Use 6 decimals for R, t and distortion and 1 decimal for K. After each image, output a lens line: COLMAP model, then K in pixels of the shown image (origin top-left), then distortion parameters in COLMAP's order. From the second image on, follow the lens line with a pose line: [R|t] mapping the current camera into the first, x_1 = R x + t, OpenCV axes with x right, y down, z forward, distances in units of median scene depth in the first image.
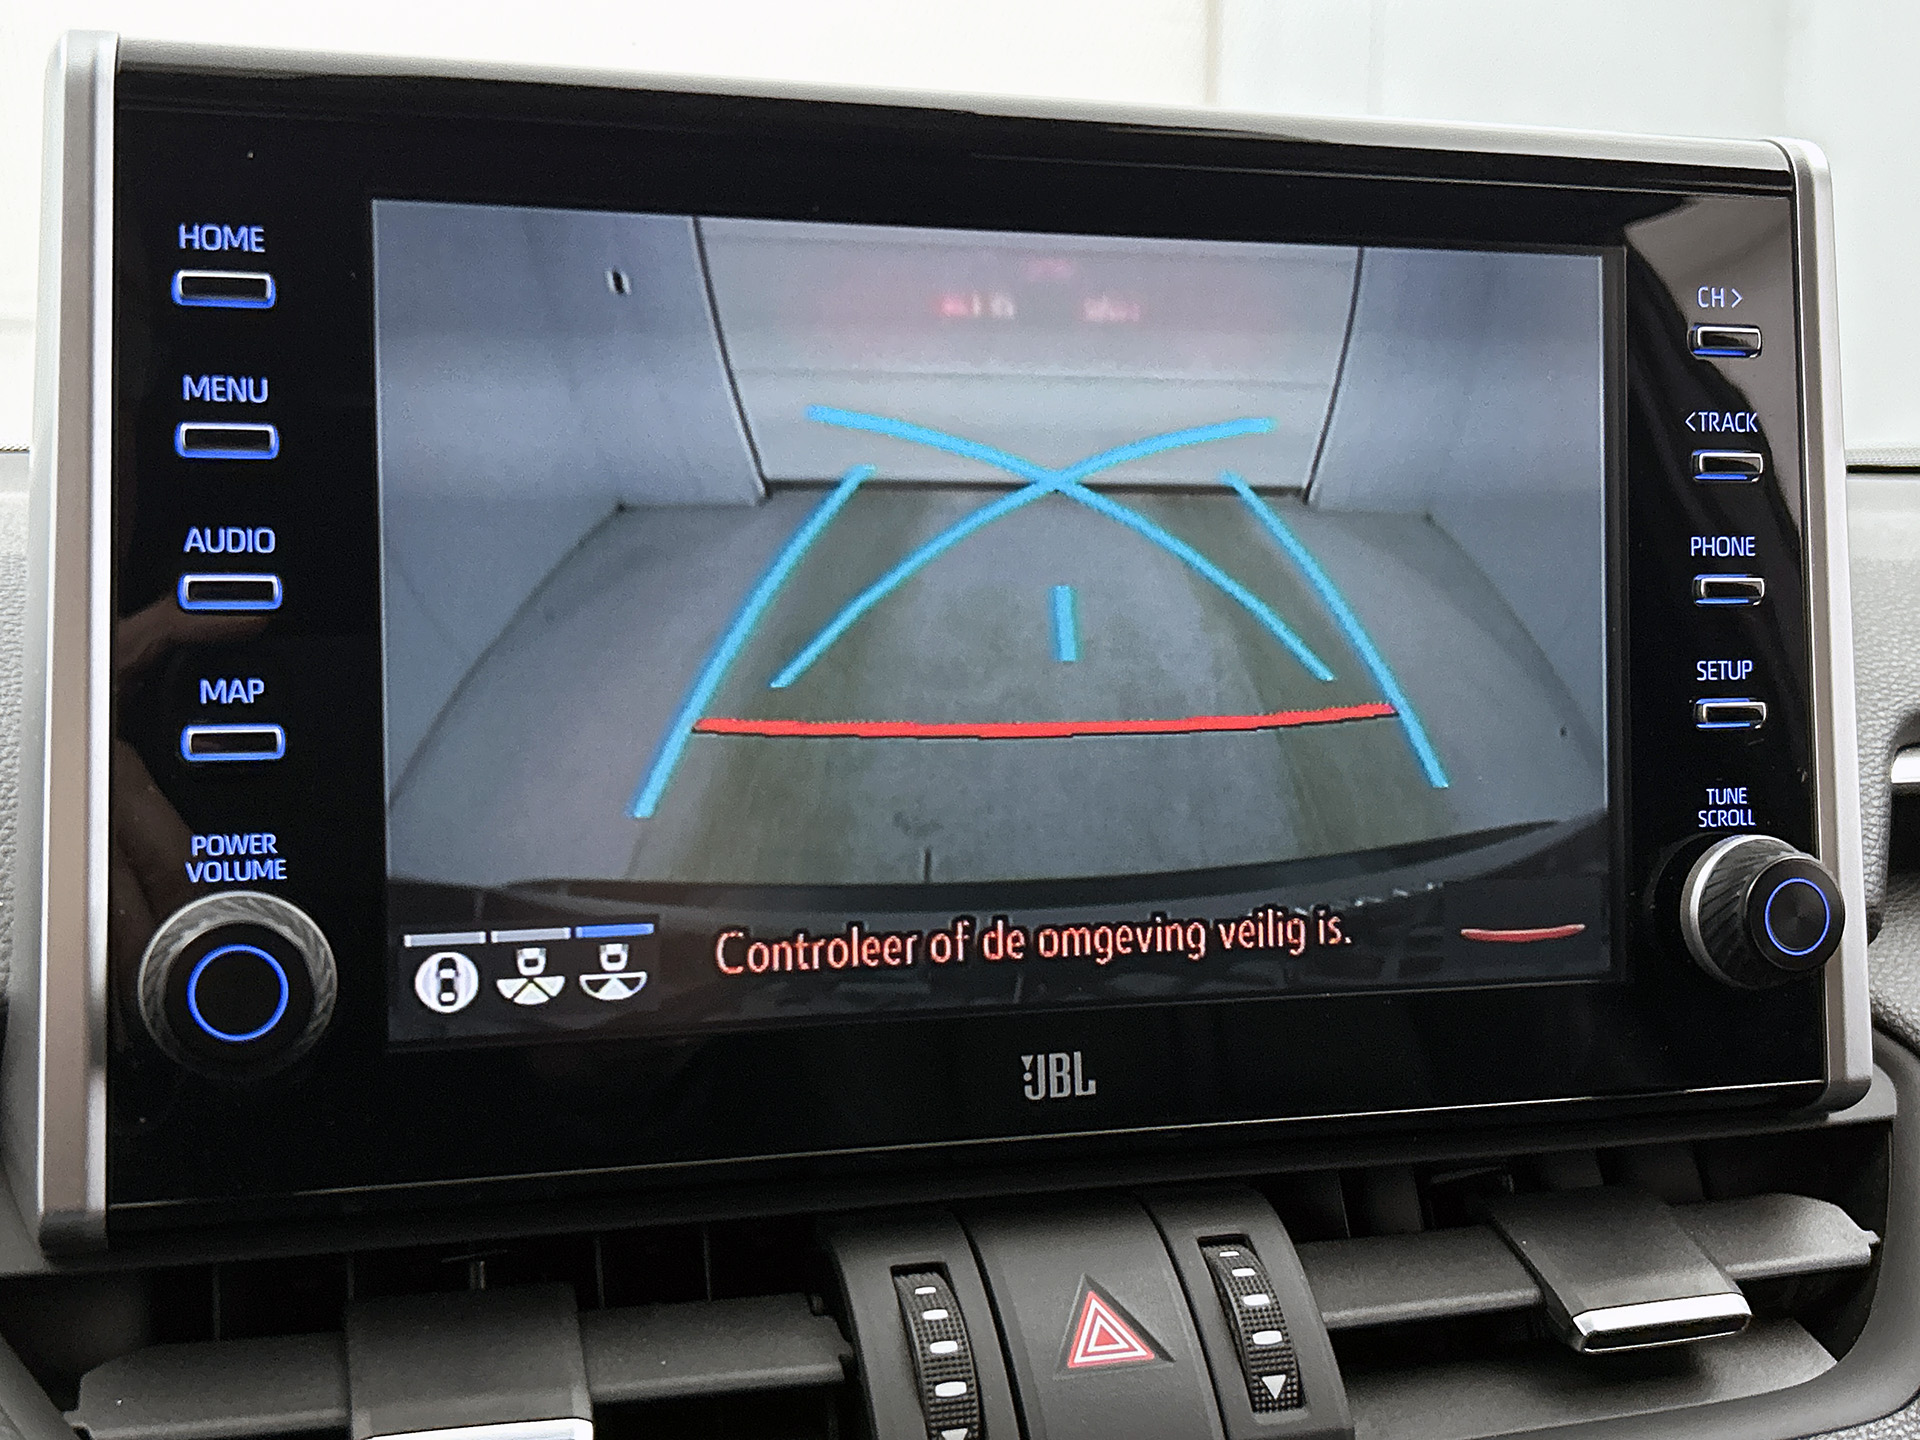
lens RADIAL K [[2298.6, 0, 980.2], [0, 2298.6, 722.3], [0, 0, 1]] dist [-0.019868, 0.000000]
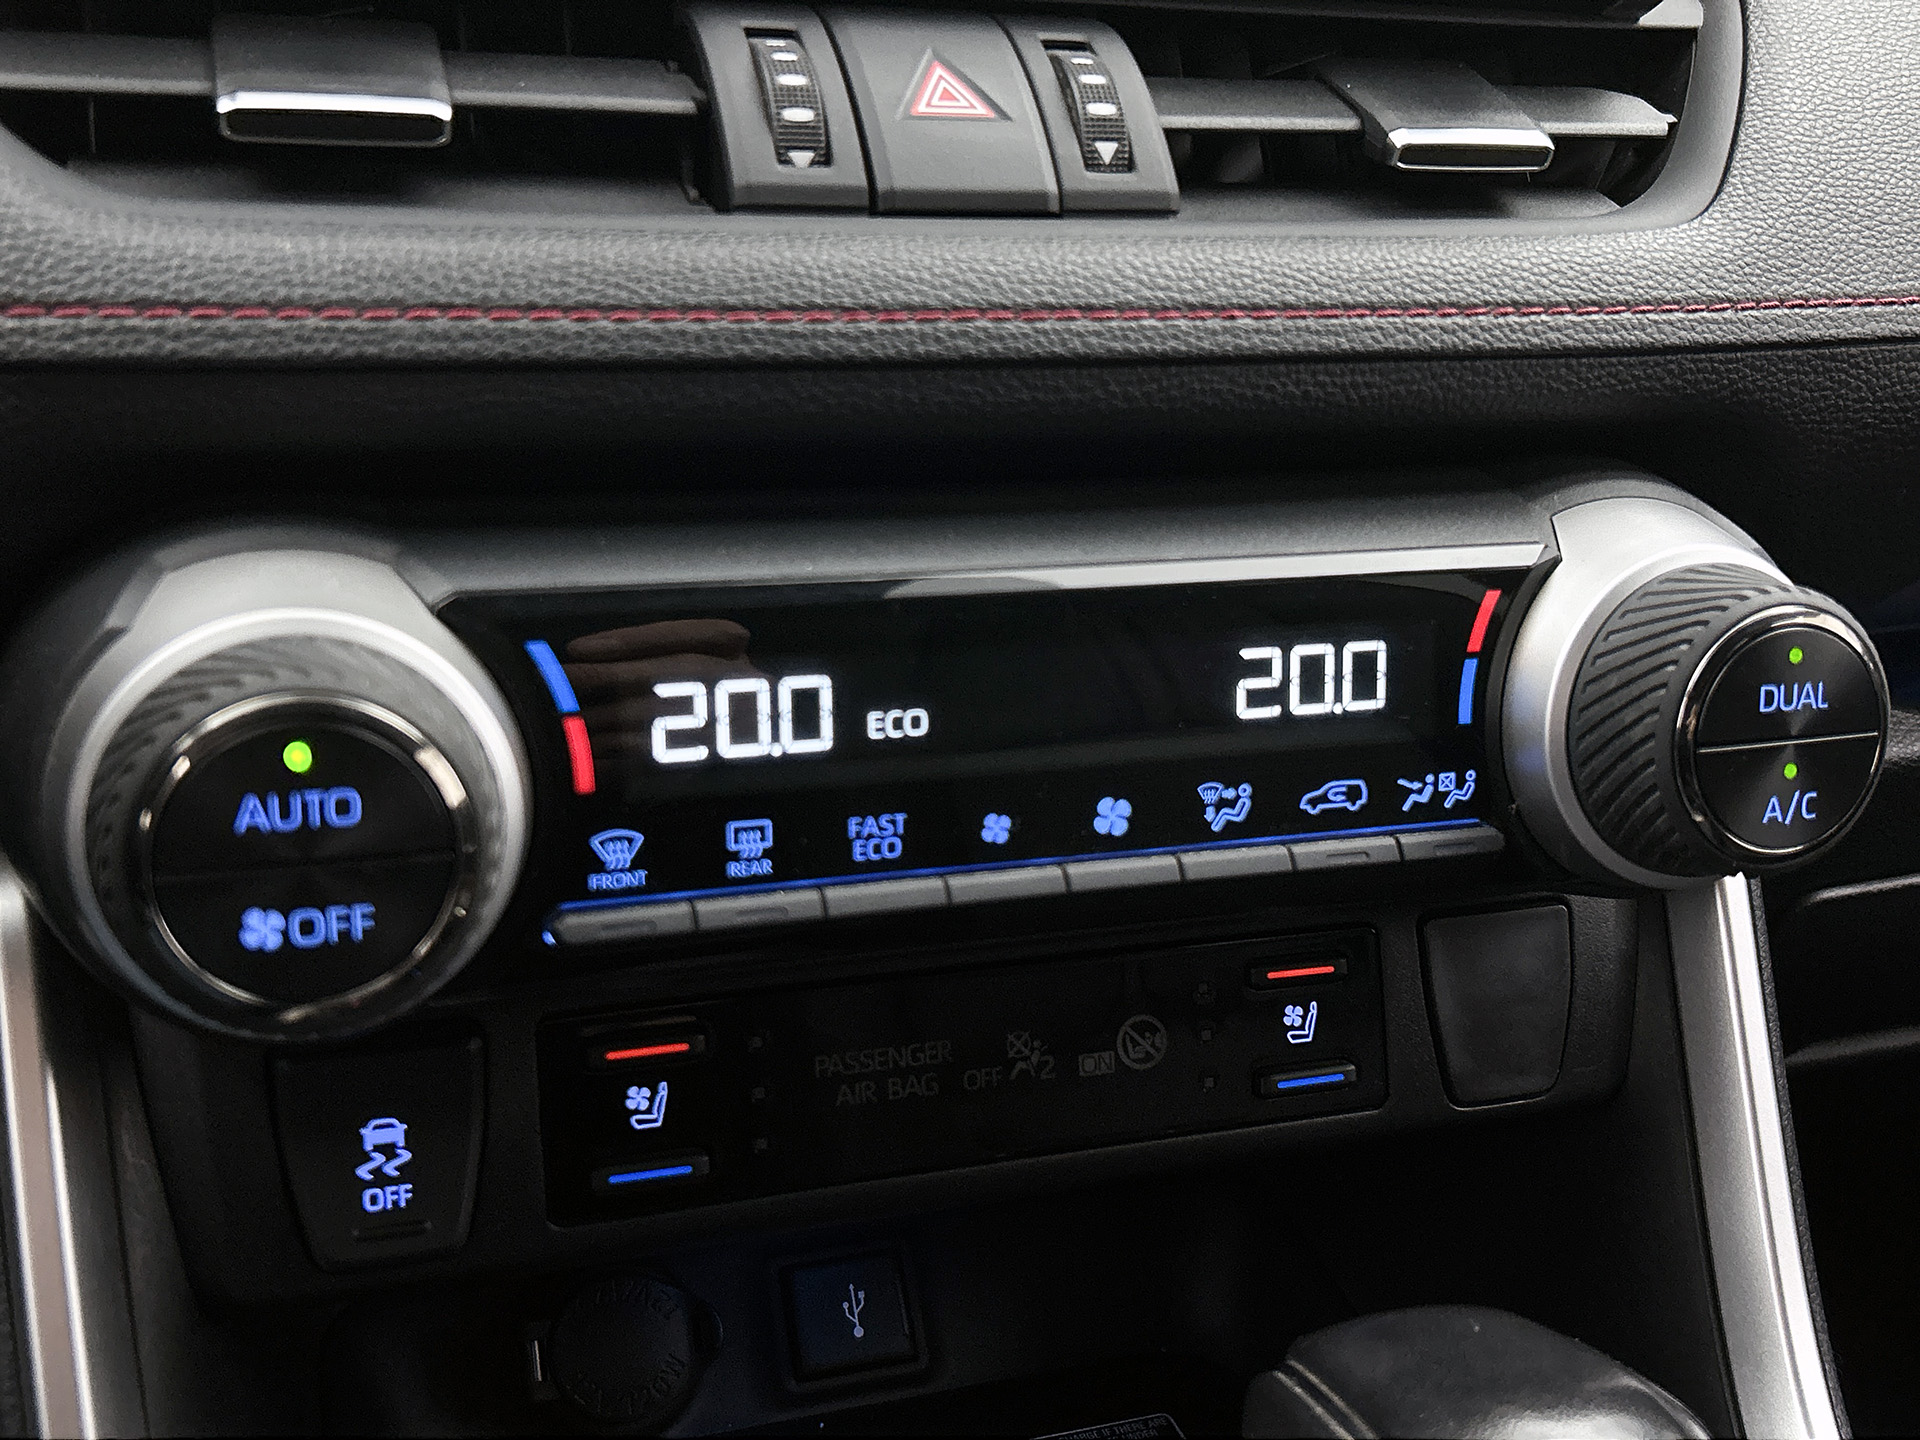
lens RADIAL K [[2071.6, 0, 972.8], [0, 2071.6, 706.7], [0, 0, 1]] dist [-0.022624, 0.000000]
pose [[0.998624, 0.019755, 0.048569, 0.024425], [-0.029286, 0.978500, 0.204156, 0.335980], [-0.043492, -0.205298, 0.977733, 0.015376]]
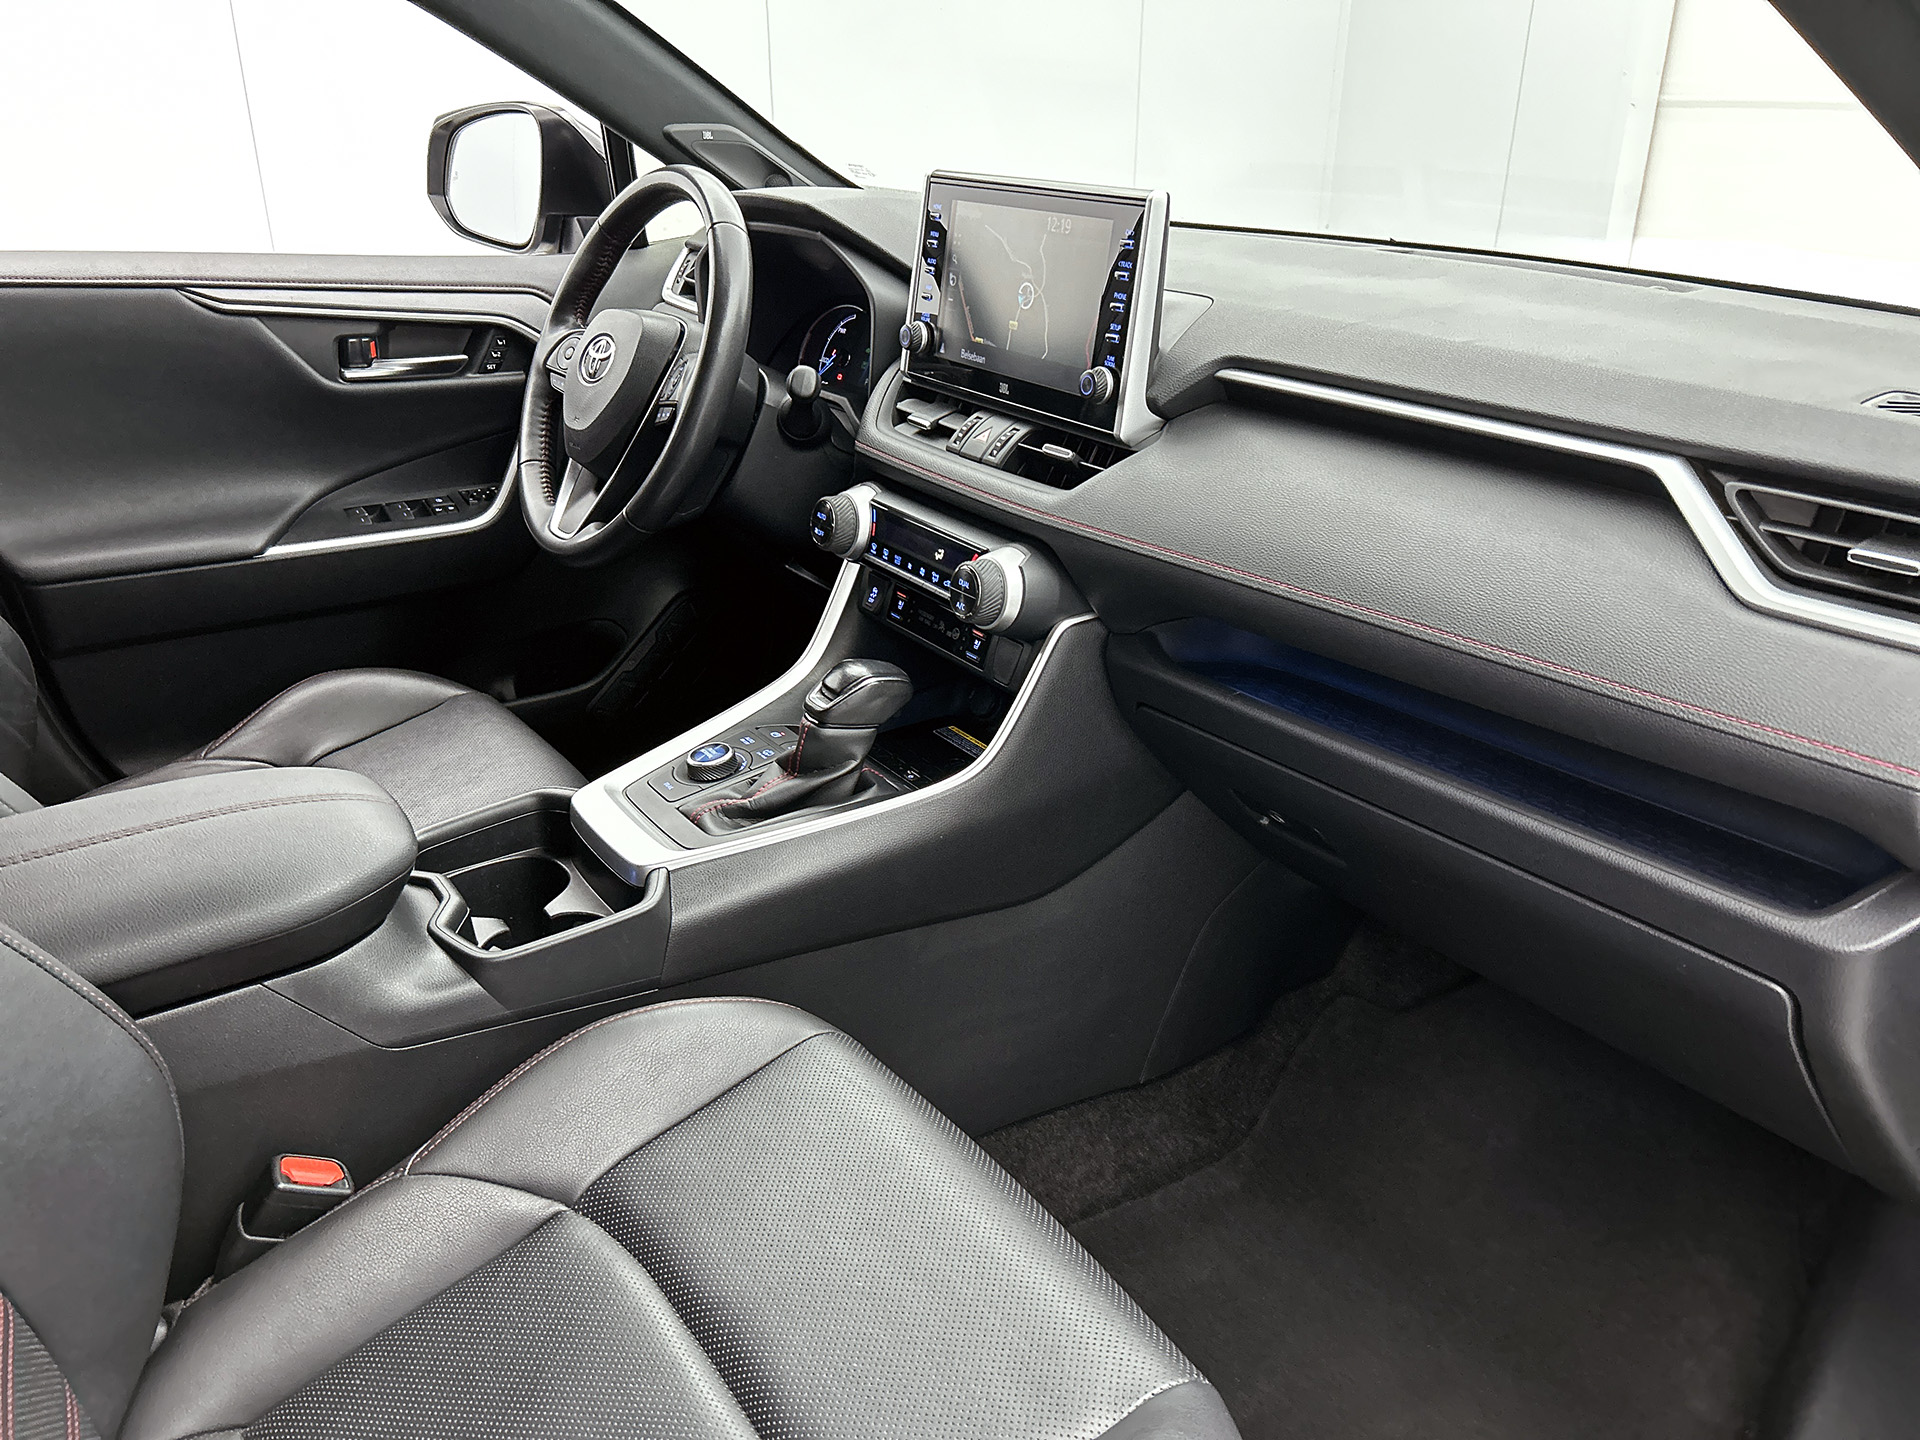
lens RADIAL K [[1478.6, 0, 963.3], [0, 1478.6, 711.6], [0, 0, 1]] dist [0.046844, -0.019579]
pose [[0.274607, 0.354999, -0.893626, 3.166250], [-0.122458, 0.934697, 0.333684, -0.254973], [0.953727, 0.017800, 0.300147, -0.044011]]
